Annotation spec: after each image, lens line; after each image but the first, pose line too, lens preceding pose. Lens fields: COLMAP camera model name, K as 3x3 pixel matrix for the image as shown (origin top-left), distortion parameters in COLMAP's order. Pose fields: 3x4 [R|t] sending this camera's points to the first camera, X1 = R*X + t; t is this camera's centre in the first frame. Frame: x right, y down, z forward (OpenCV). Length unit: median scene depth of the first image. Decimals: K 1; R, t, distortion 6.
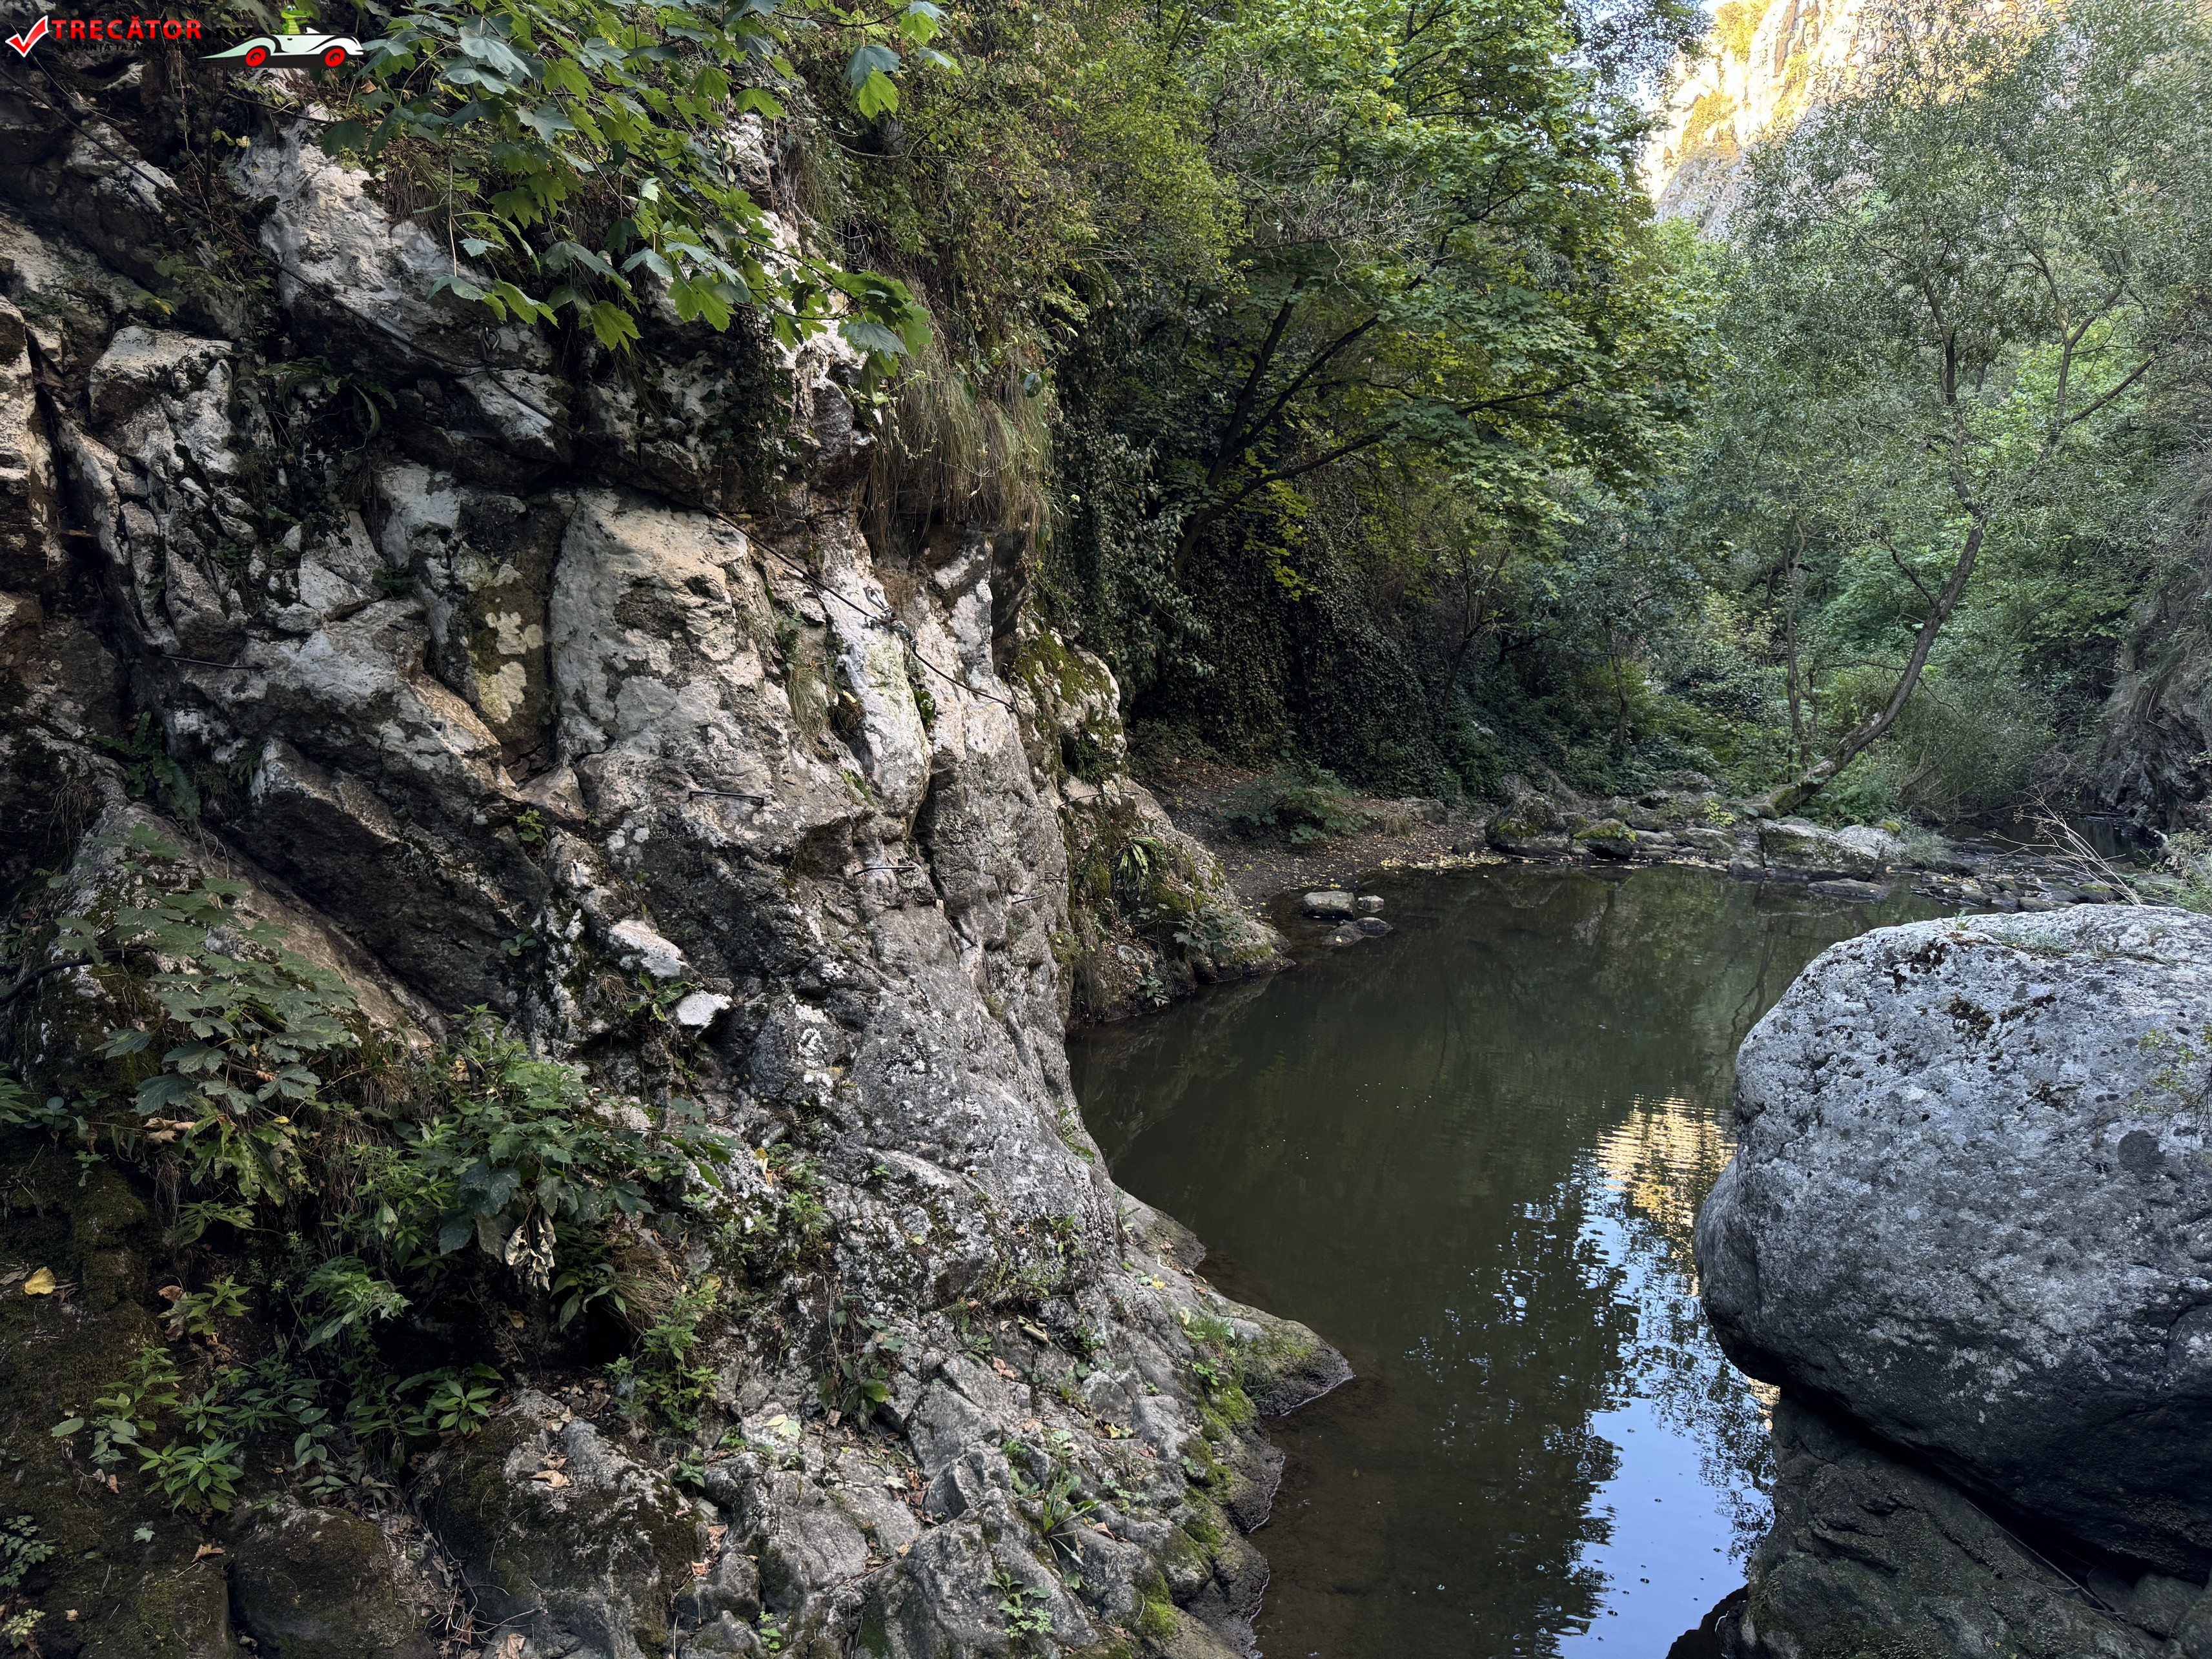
lens RADIAL K [[1547.6, 0, 1135.5], [0, 1547.6, 821.3], [0, 0, 1]] dist [0.120071, -0.150629]
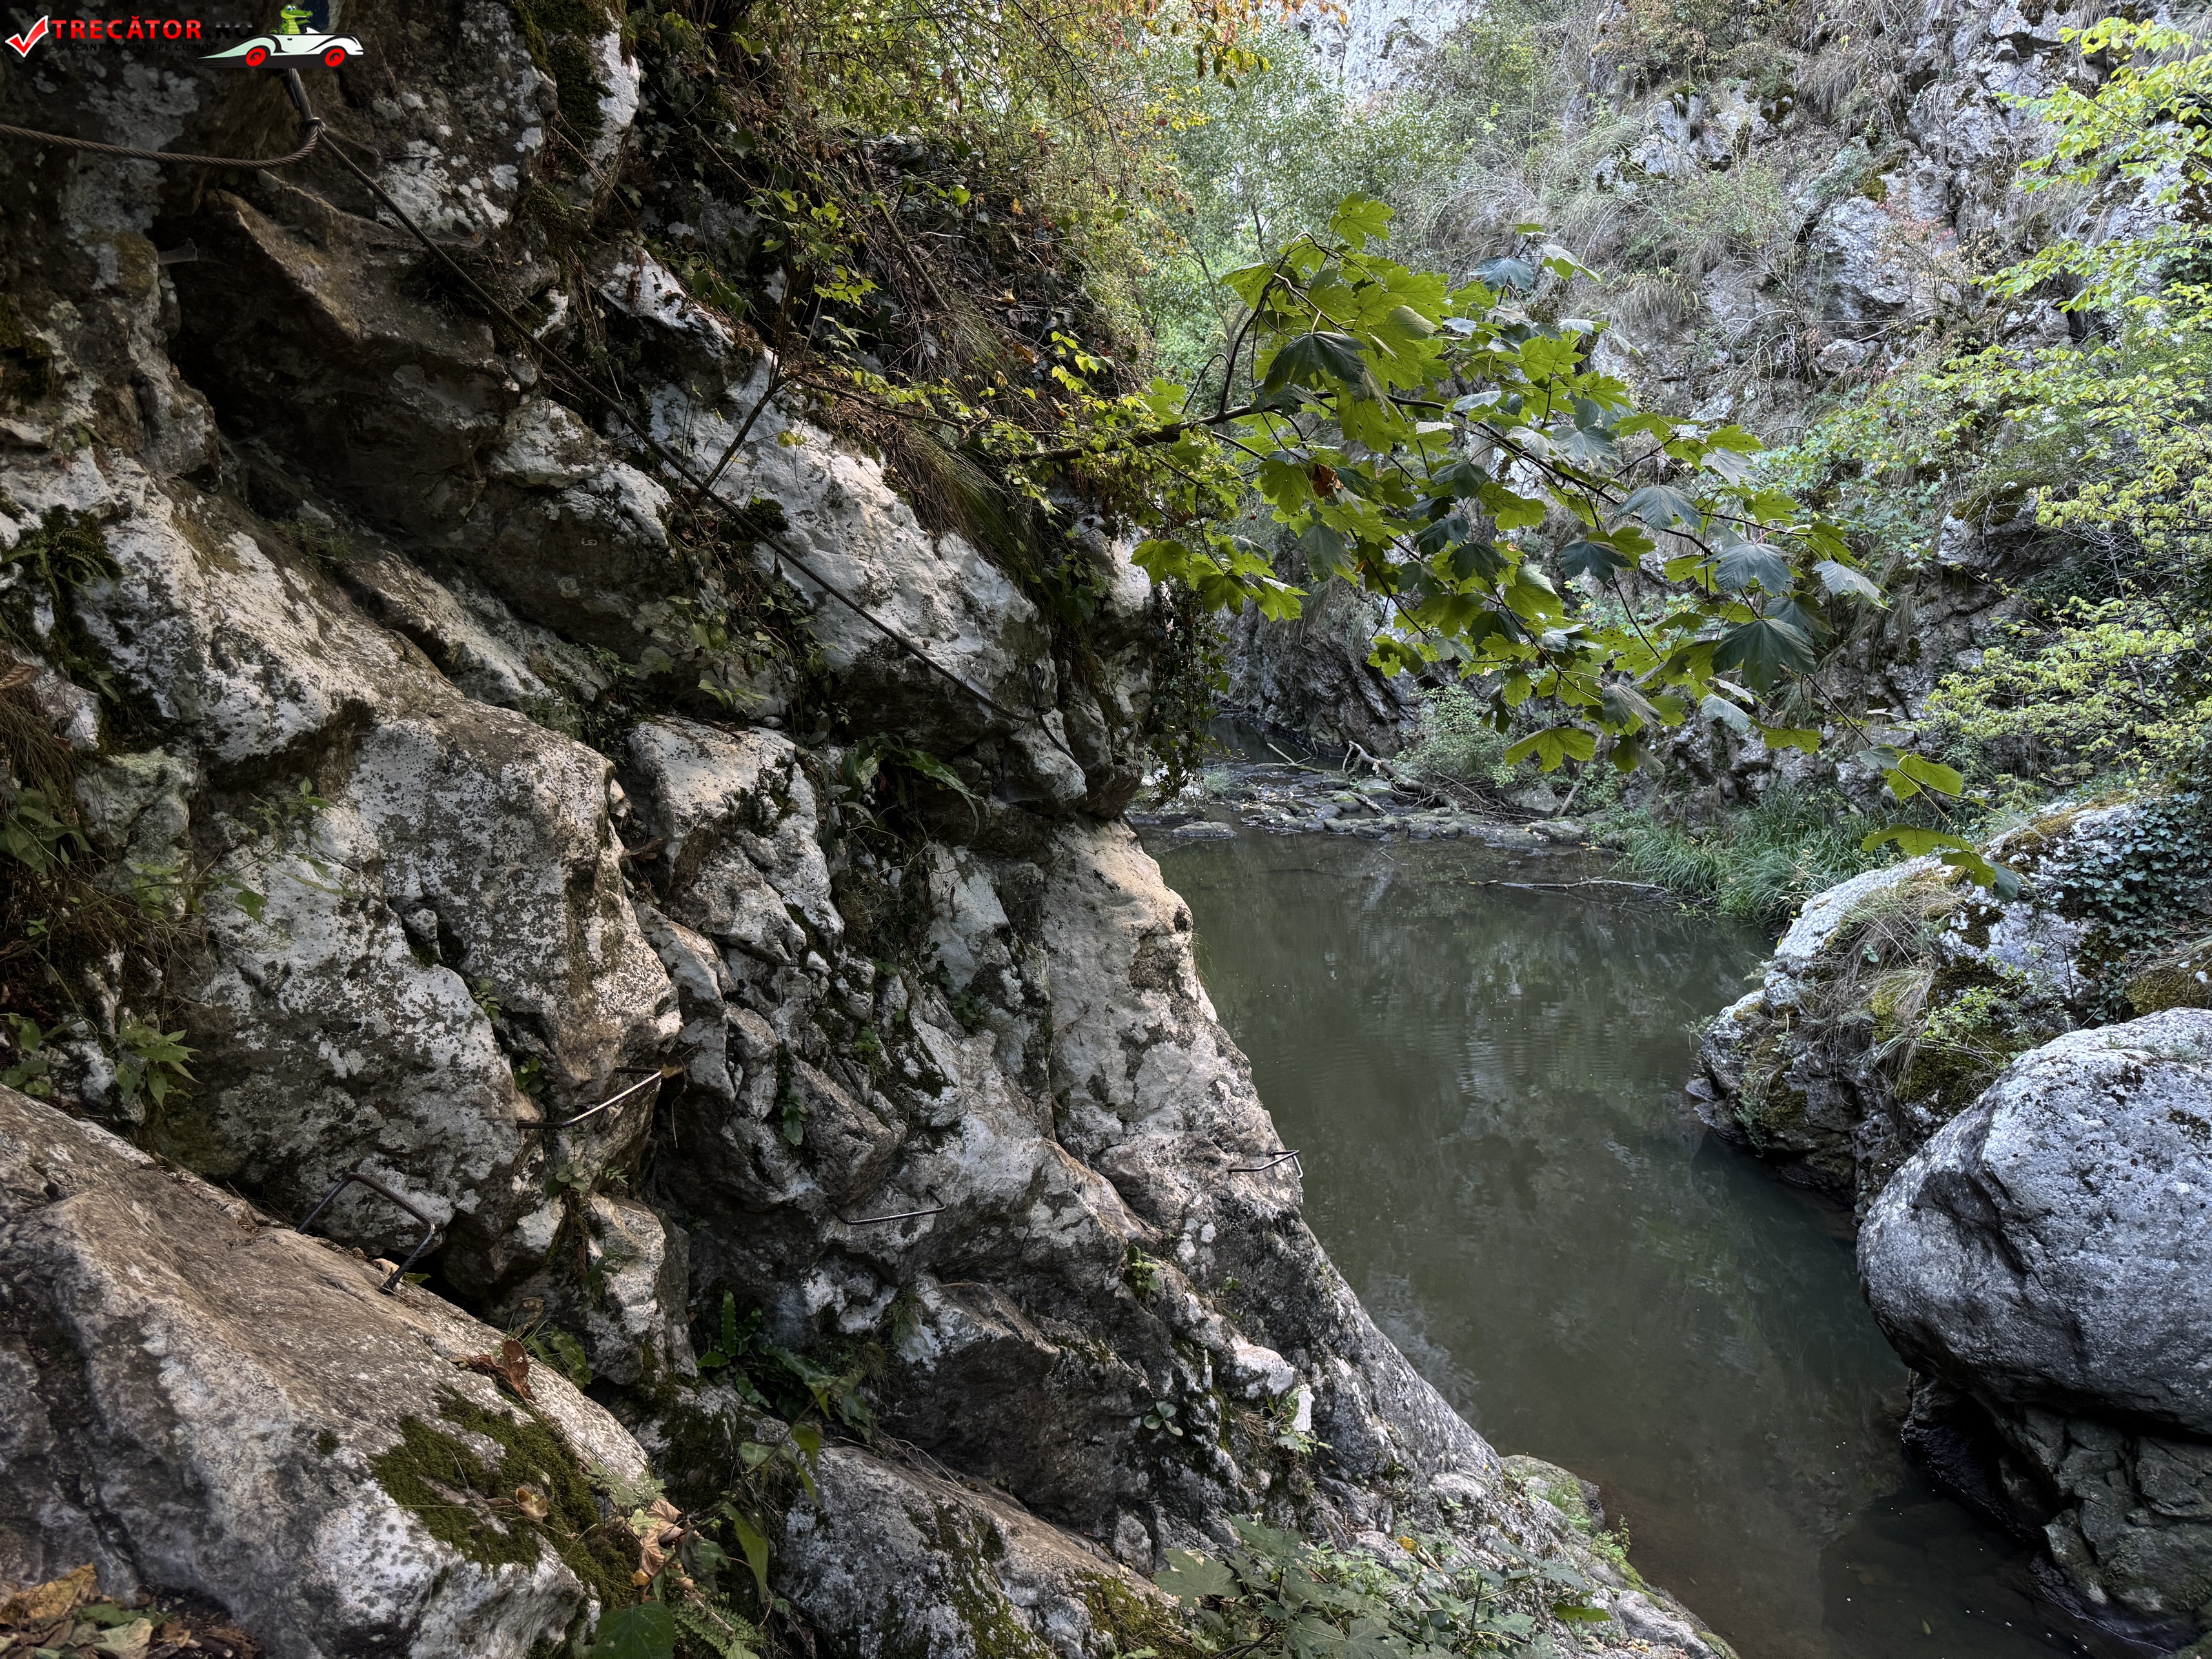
lens RADIAL K [[1547.6, 0, 1135.5], [0, 1547.6, 821.3], [0, 0, 1]] dist [0.120071, -0.150629]
pose [[0.799809, -0.141563, 0.583323, -0.817939], [0.091384, 0.989181, 0.114758, -0.316310], [-0.593257, -0.038478, 0.804093, 0.355241]]
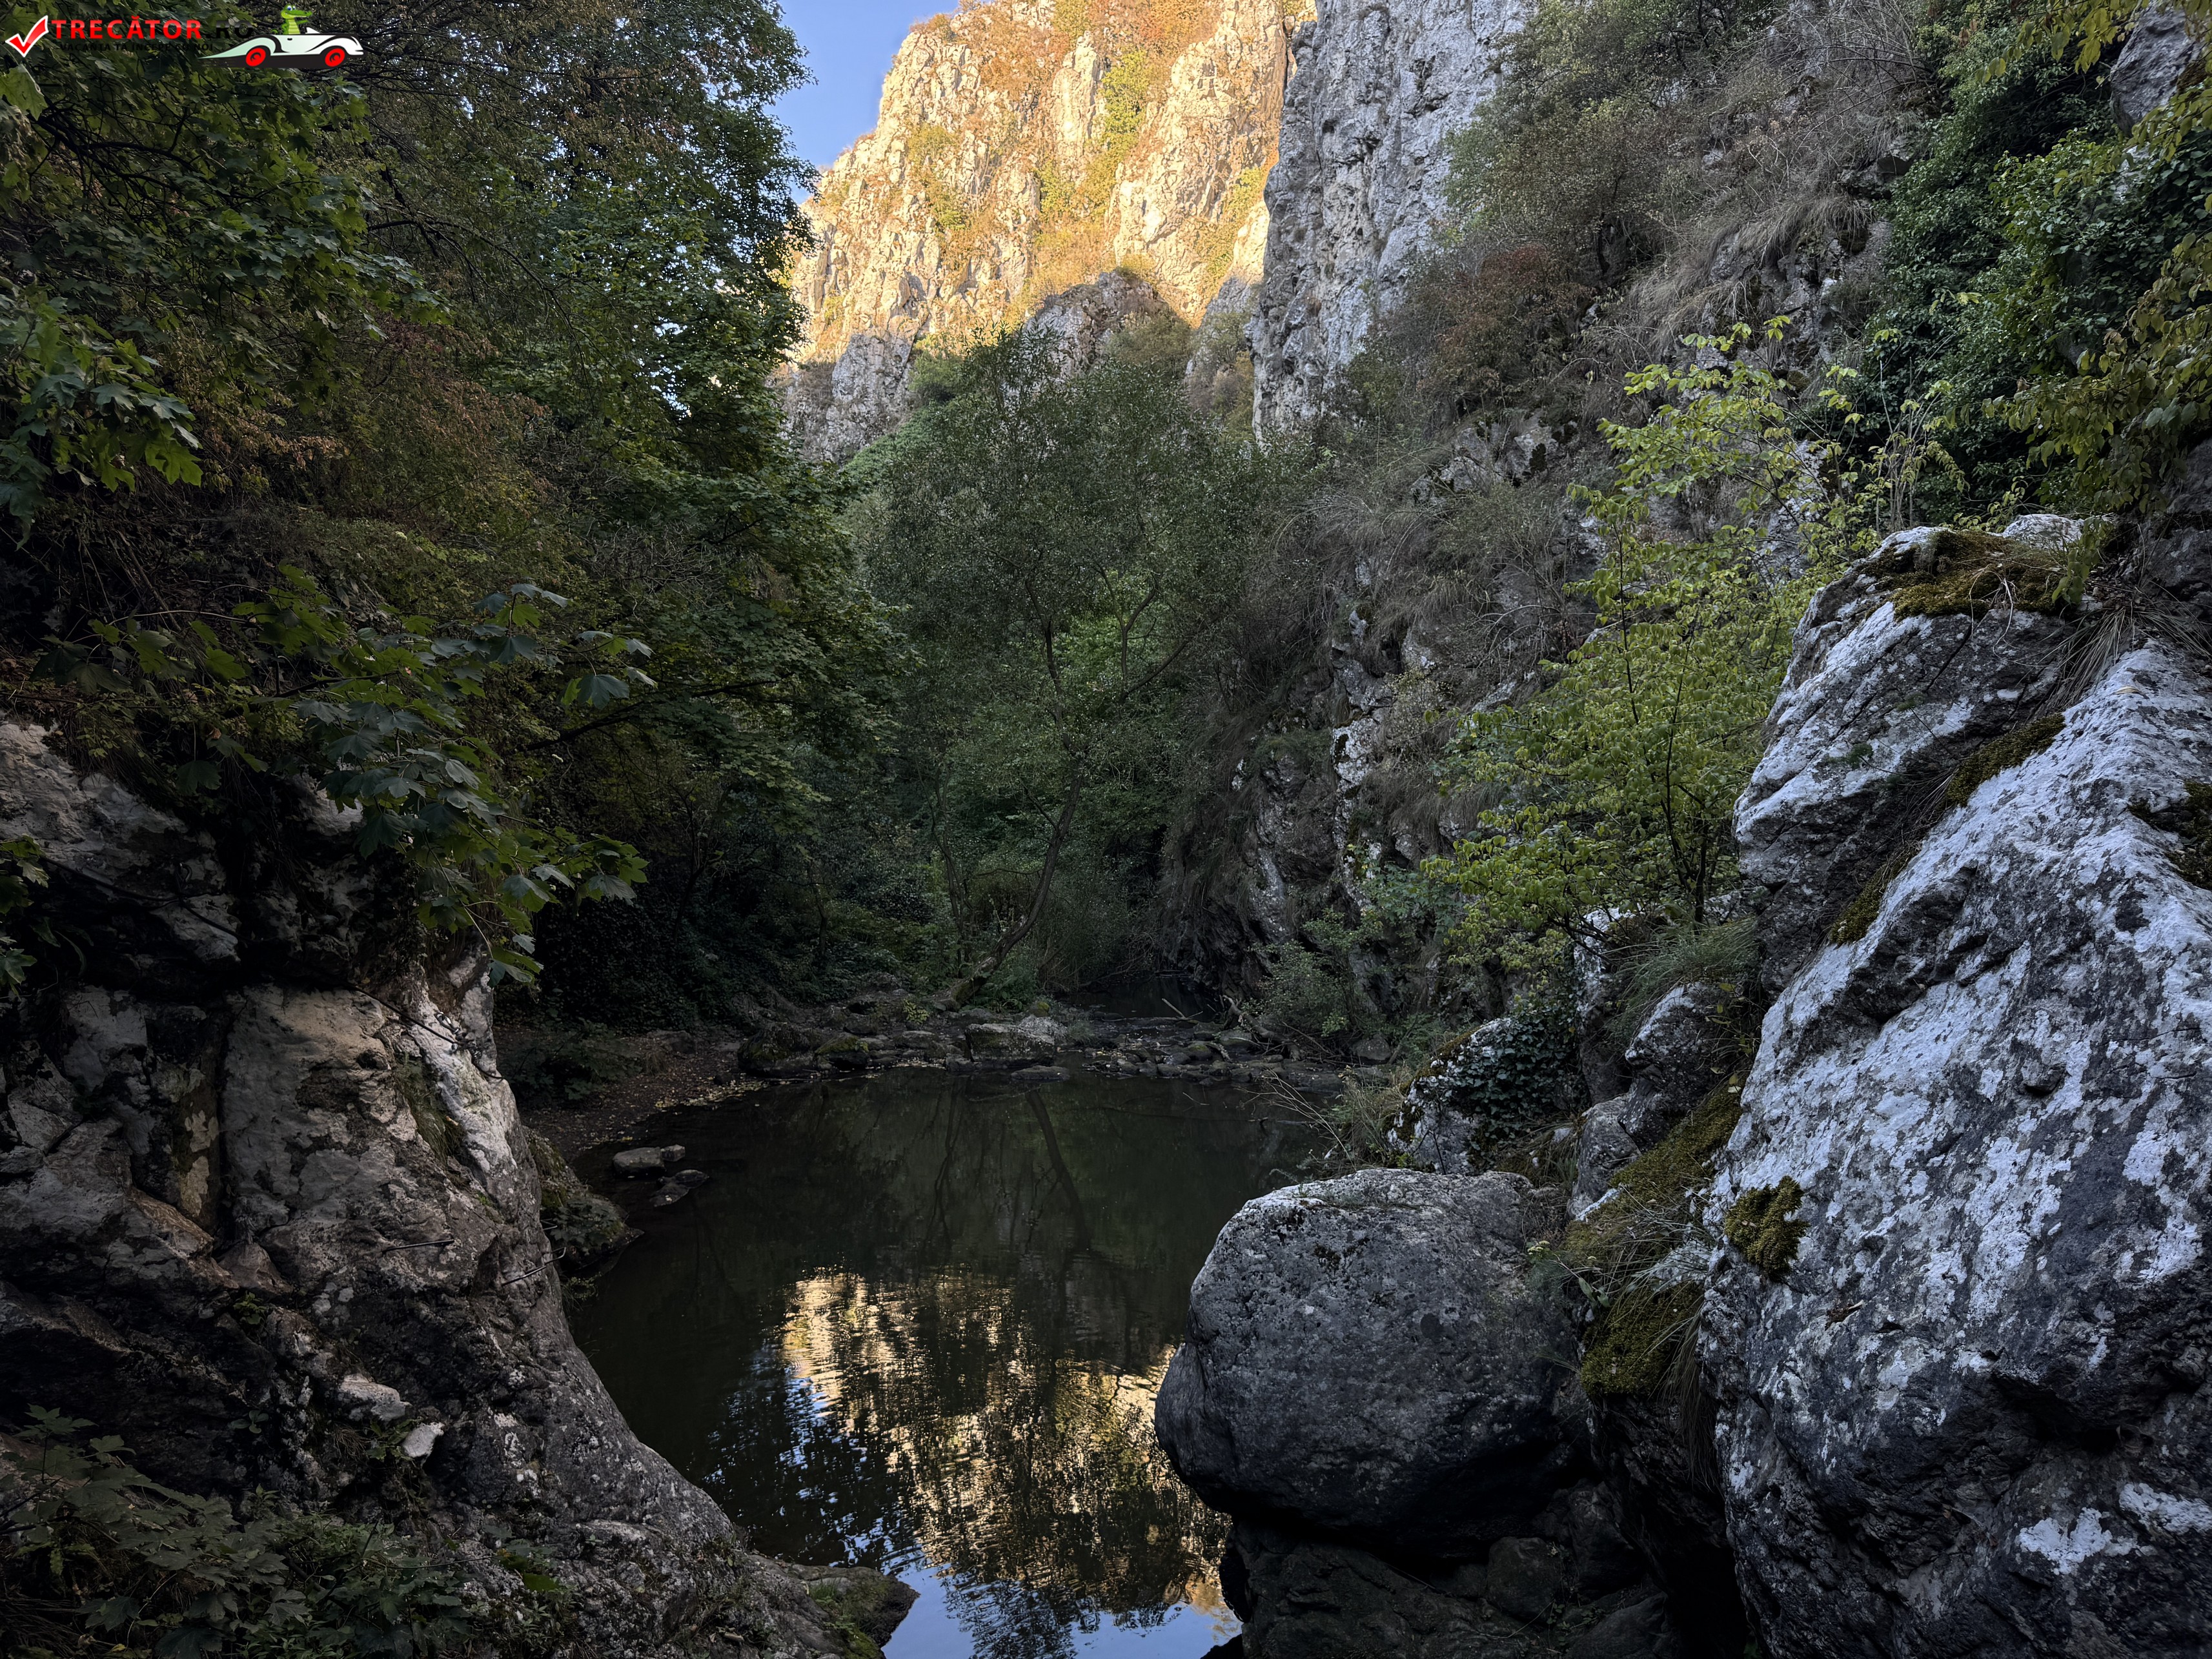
lens RADIAL K [[1544.3, 0, 1106.0], [0, 1544.3, 829.5], [0, 0, 1]] dist [0.111273, -0.162931]
pose [[0.850961, -0.047304, 0.523094, -0.431432], [0.096447, 0.993074, -0.067093, -0.197557], [-0.516297, 0.107544, 0.849630, -0.285117]]
